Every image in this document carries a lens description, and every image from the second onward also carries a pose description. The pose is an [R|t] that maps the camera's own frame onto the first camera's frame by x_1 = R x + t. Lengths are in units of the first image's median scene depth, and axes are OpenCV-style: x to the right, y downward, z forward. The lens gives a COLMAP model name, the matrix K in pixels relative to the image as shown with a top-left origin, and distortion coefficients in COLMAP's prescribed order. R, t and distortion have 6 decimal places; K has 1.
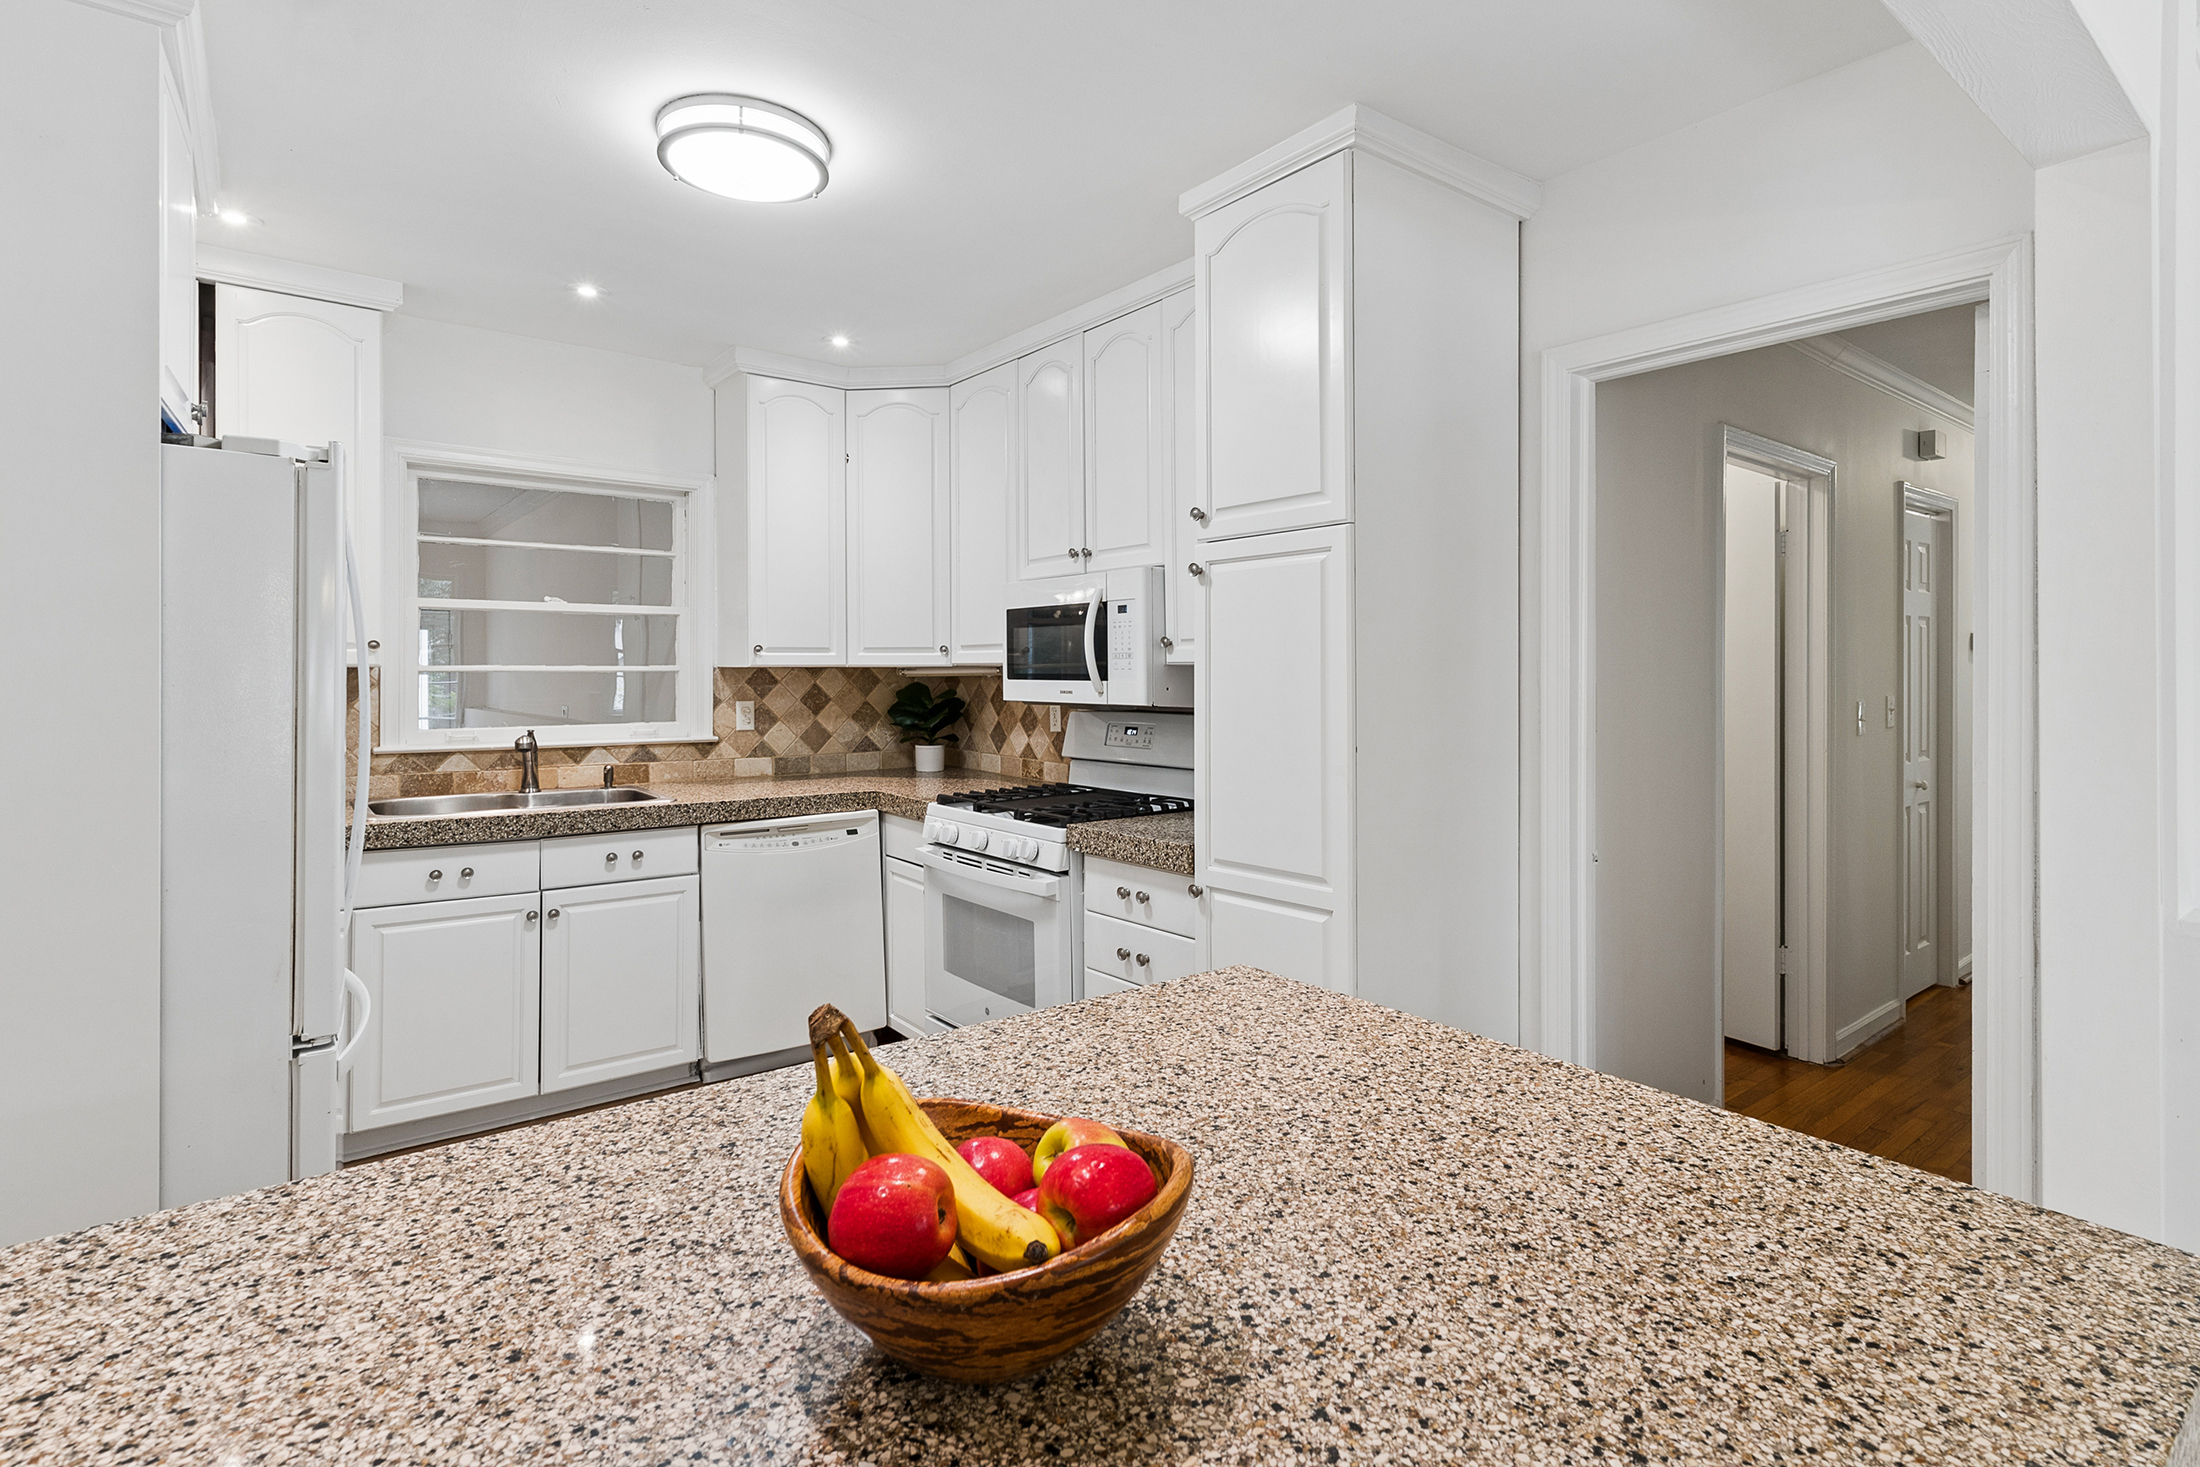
lens RADIAL K [[1078.3, 0, 1125.0], [0, 1078.3, 675.8], [0, 0, 1]] dist [0.002325, -0.000460]
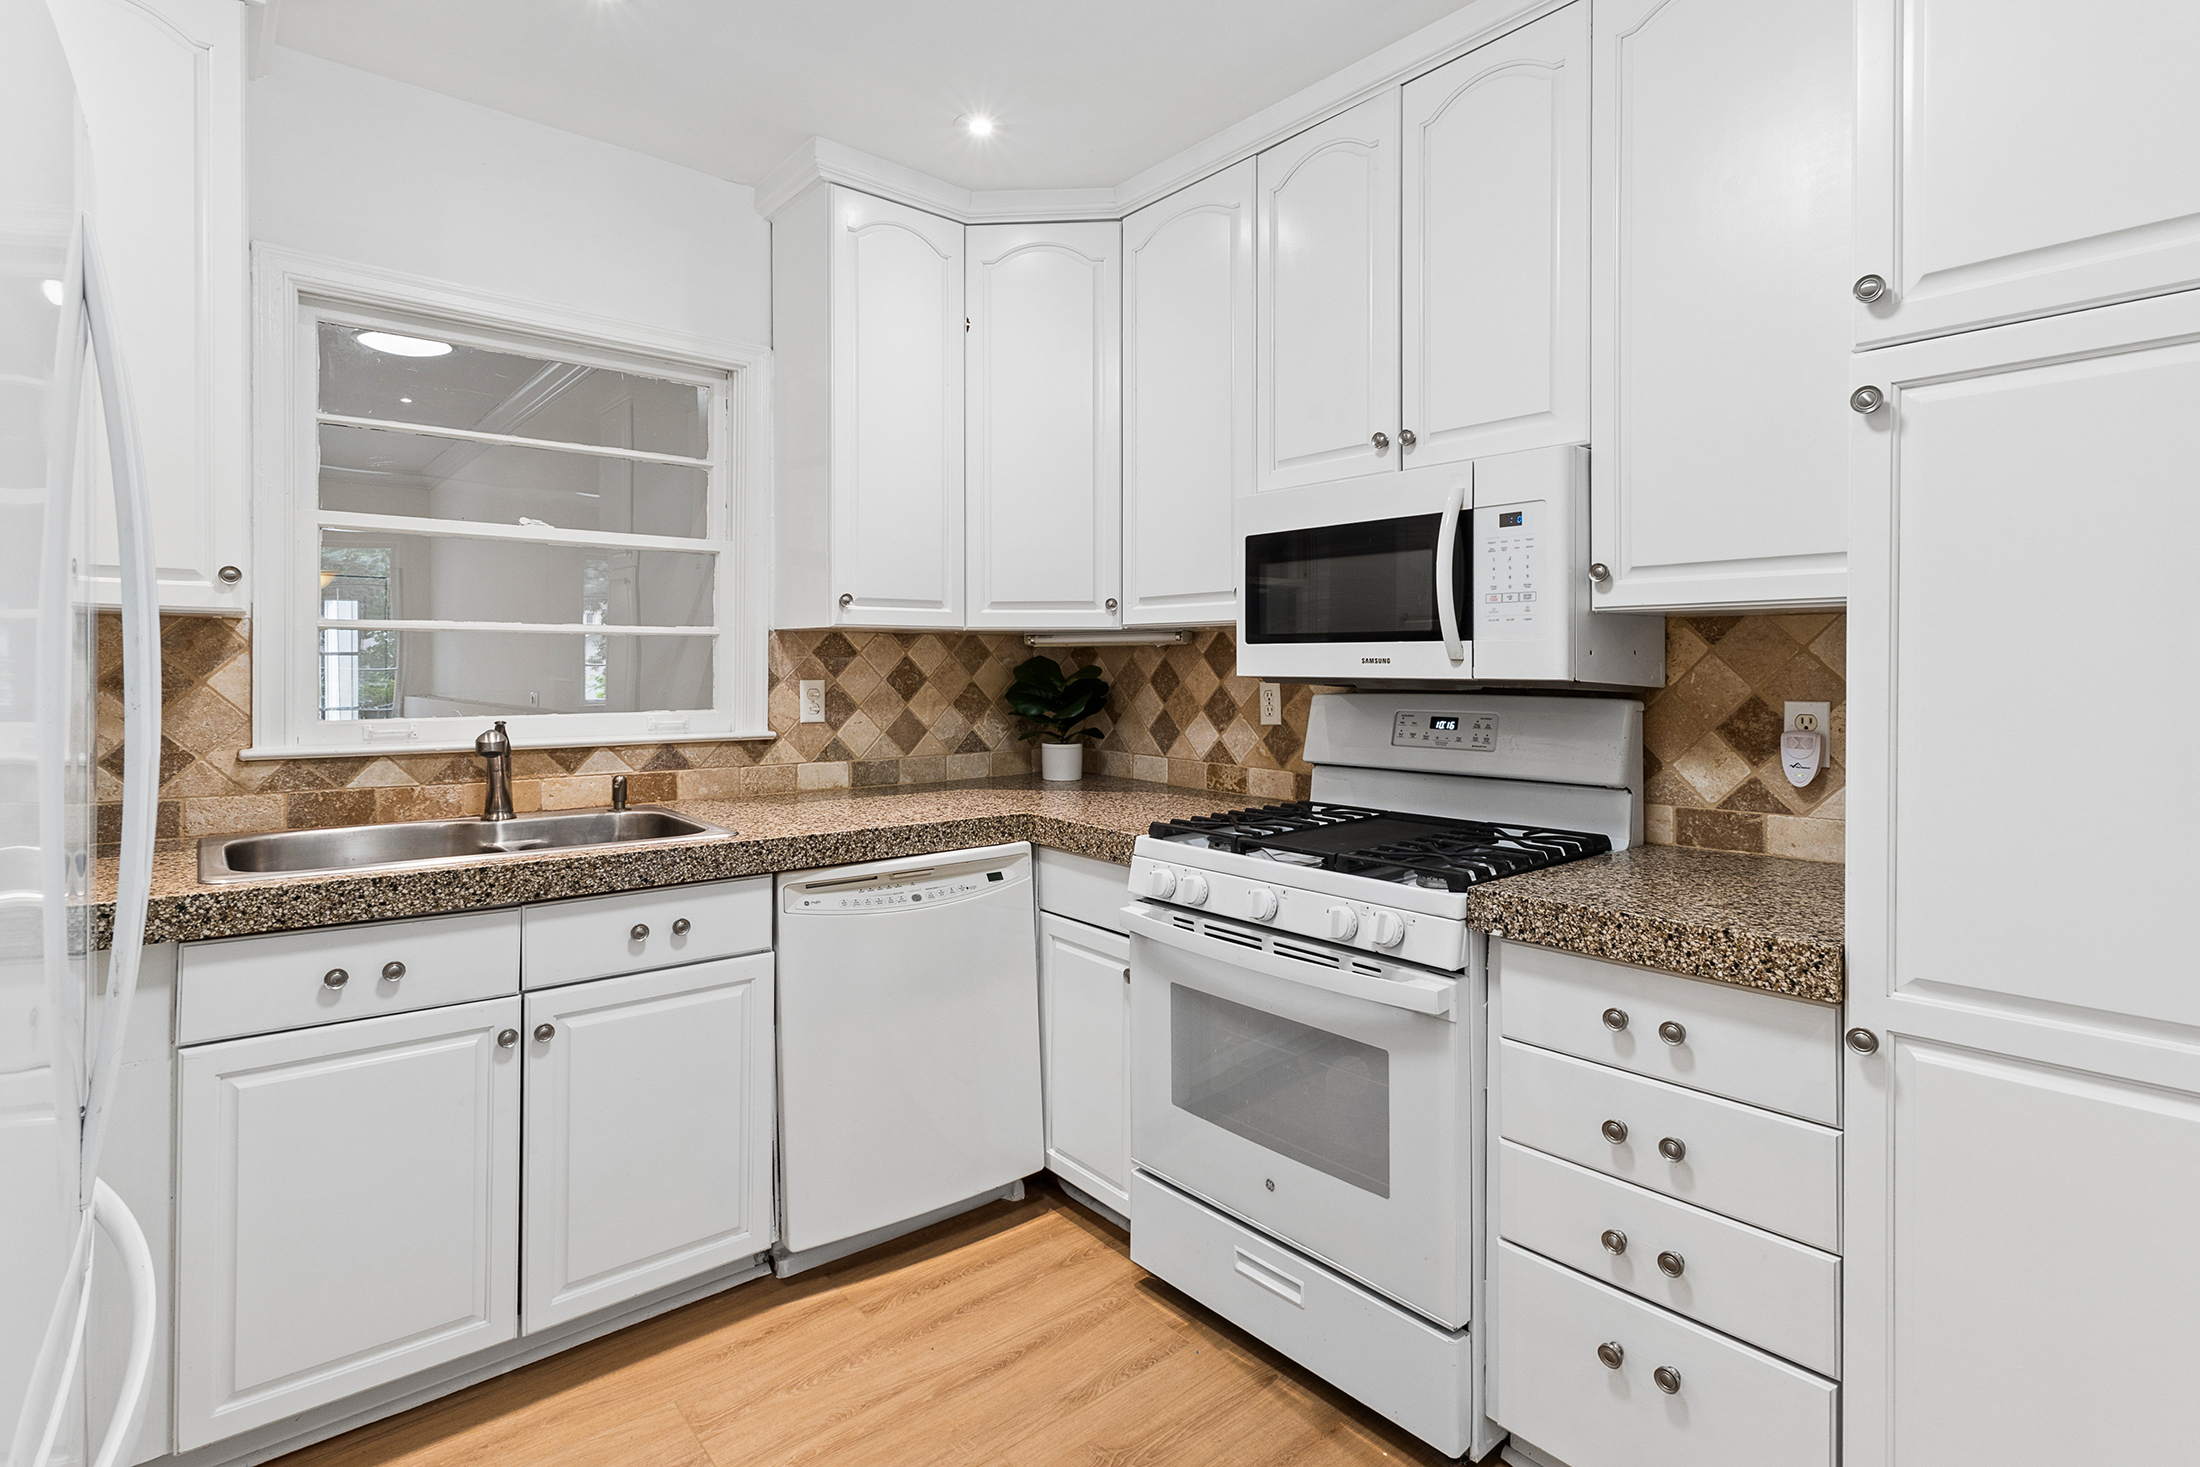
lens RADIAL K [[1078.3, 0, 1114.4], [0, 1078.3, 671.9], [0, 0, 1]] dist [0.002325, -0.000460]
pose [[0.999554, 0.002030, 0.029778, -0.217252], [-0.002084, 0.999996, 0.001779, 0.020129], [-0.029774, -0.001840, 0.999555, 0.369746]]
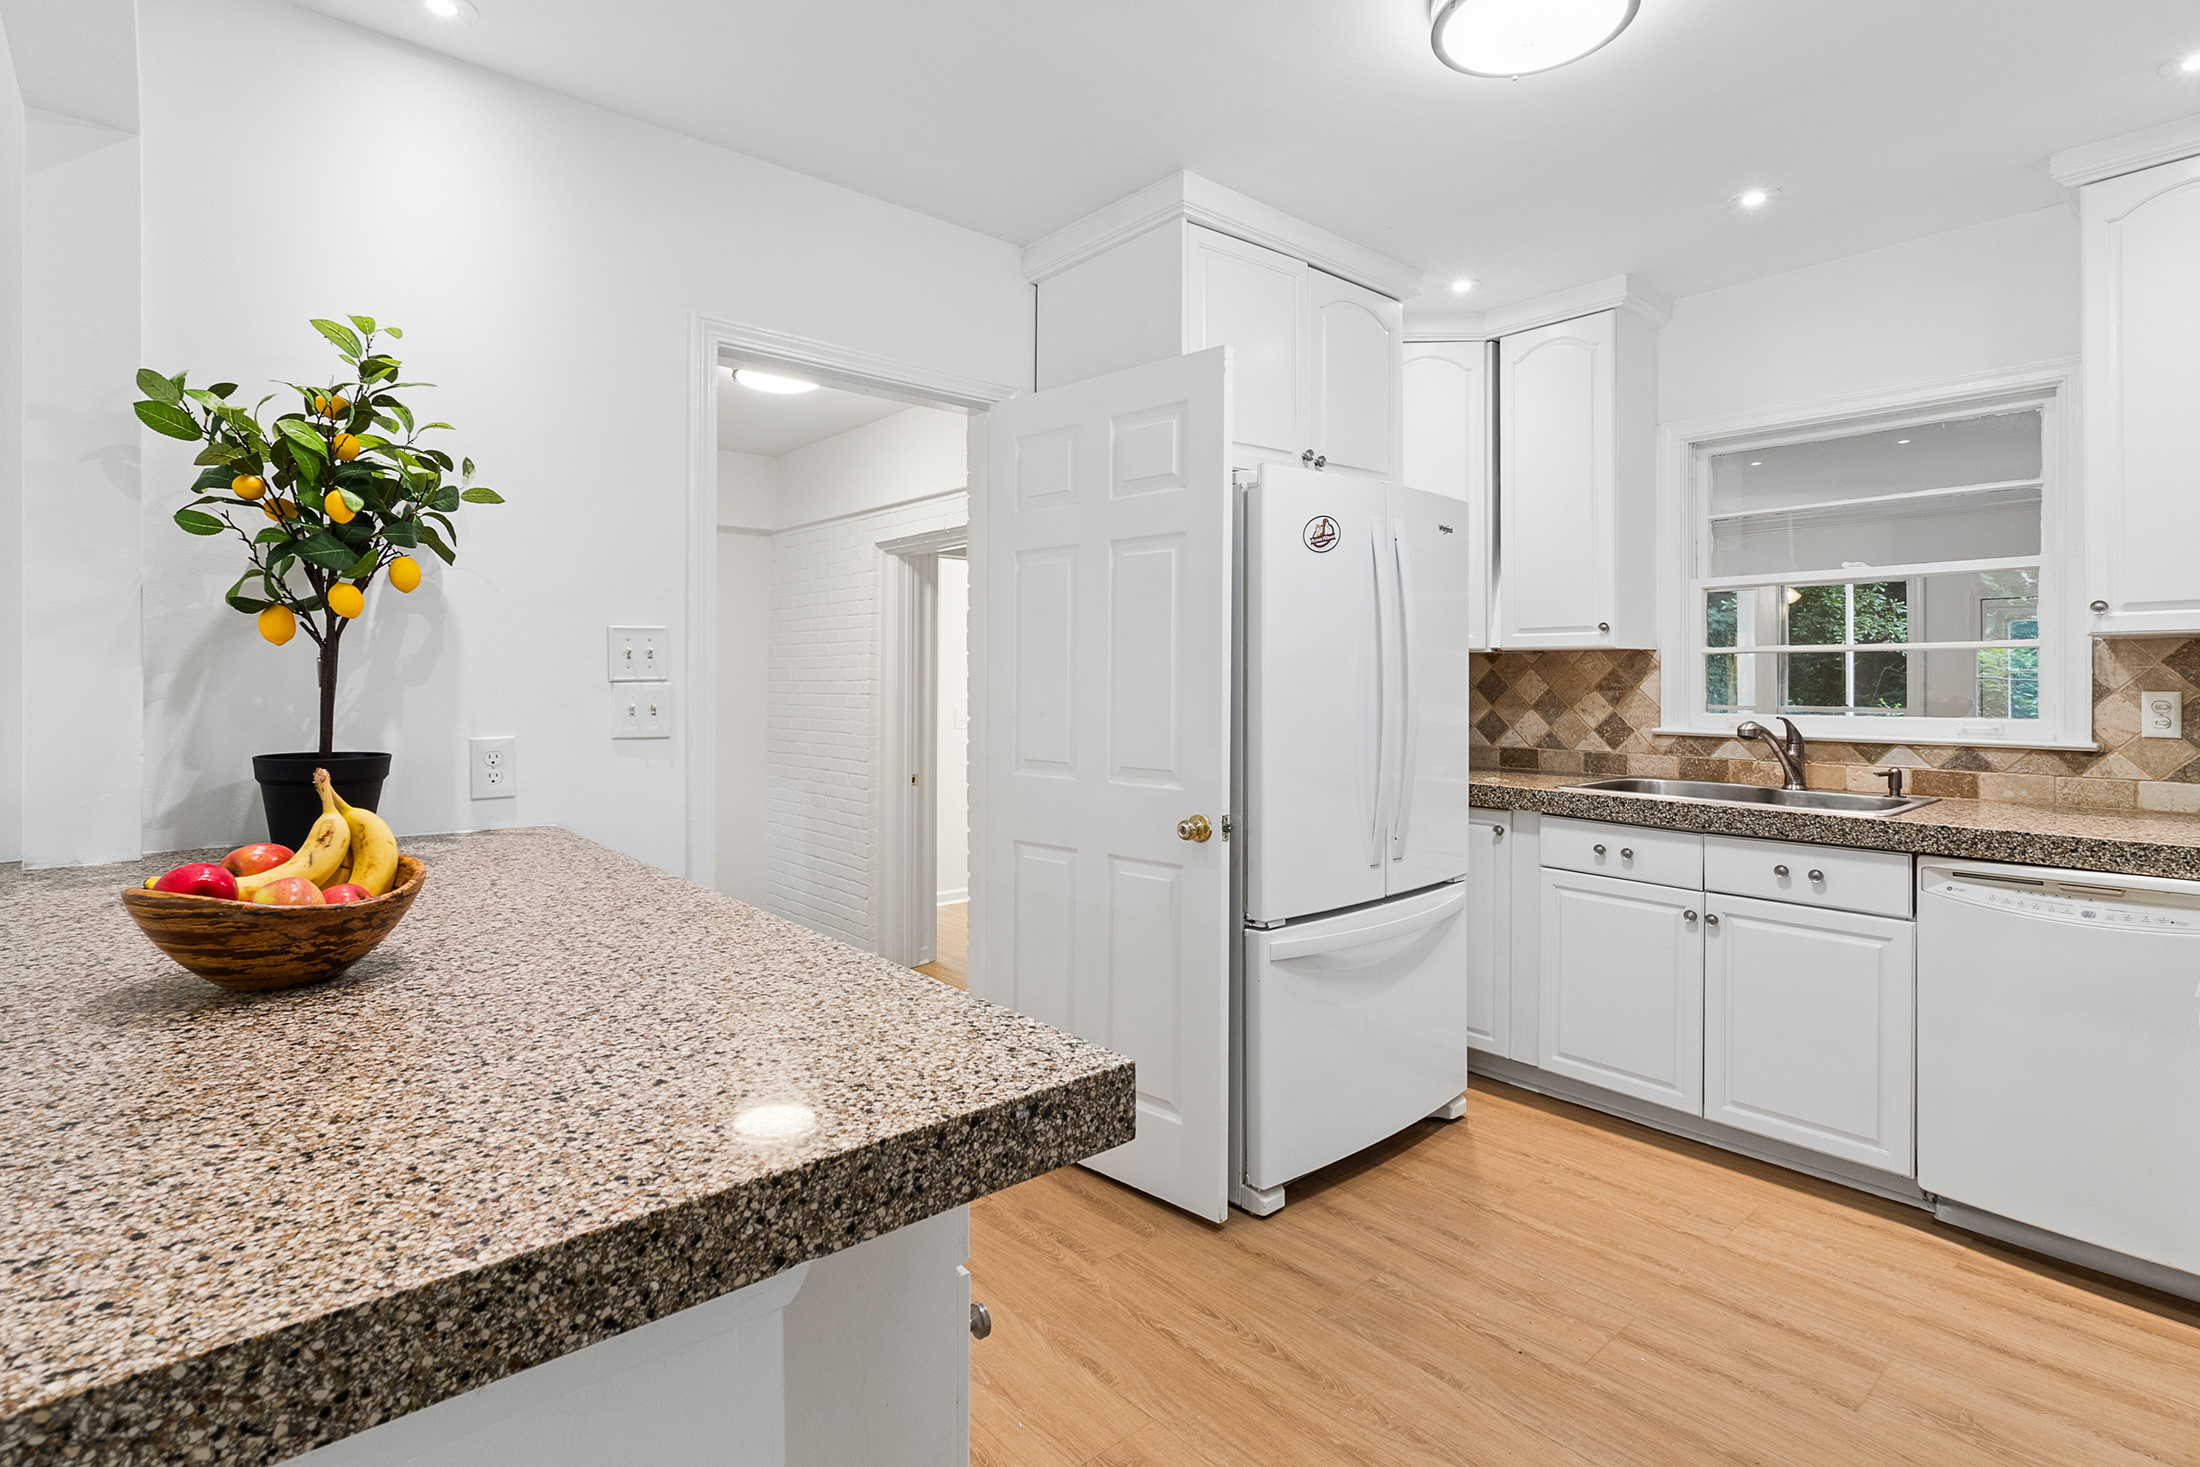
lens RADIAL K [[1078.3, 0, 1099.3], [0, 1078.3, 678.1], [0, 0, 1]] dist [0.002325, -0.000460]
pose [[0.037257, -0.004790, -0.999294, 0.311474], [-0.005943, 0.999970, -0.005015, 0.027131], [0.999288, 0.006126, 0.037227, 0.426804]]
